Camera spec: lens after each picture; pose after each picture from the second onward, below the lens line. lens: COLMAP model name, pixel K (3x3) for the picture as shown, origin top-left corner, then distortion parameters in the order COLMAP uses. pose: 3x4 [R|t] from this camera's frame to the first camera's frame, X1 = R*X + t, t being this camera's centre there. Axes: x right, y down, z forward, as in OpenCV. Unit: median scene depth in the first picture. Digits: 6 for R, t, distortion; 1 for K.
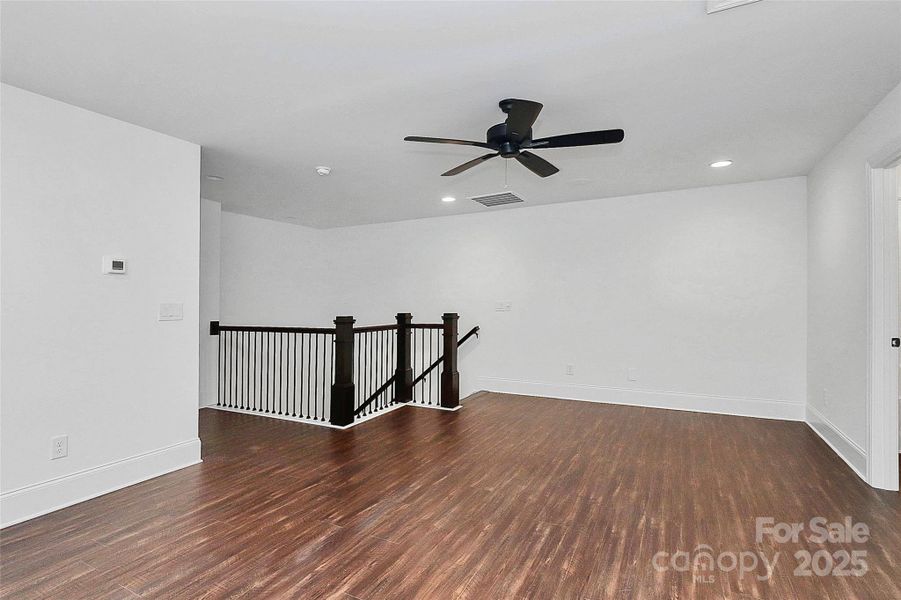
lens RADIAL K [[434.7, 0, 450.0], [0, 434.7, 300.1], [0, 0, 1]] dist [0.000940, -0.000589]
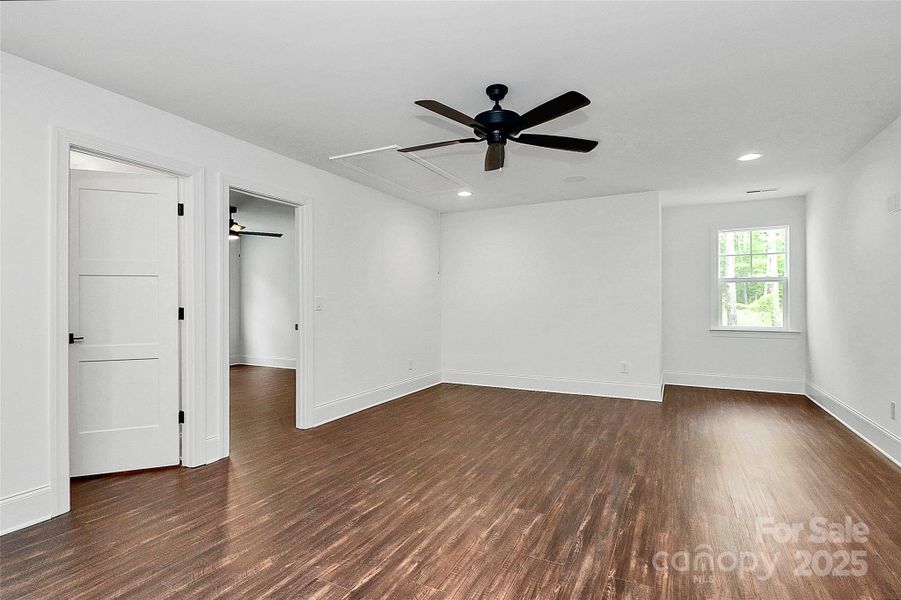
lens RADIAL K [[434.7, 0, 451.6], [0, 434.7, 299.9], [0, 0, 1]] dist [0.000940, -0.000589]
pose [[-0.999965, 0.007297, -0.004053, 0.236714], [0.007334, 0.999930, -0.009273, 0.032588], [0.003985, -0.009302, -0.999949, 1.971829]]
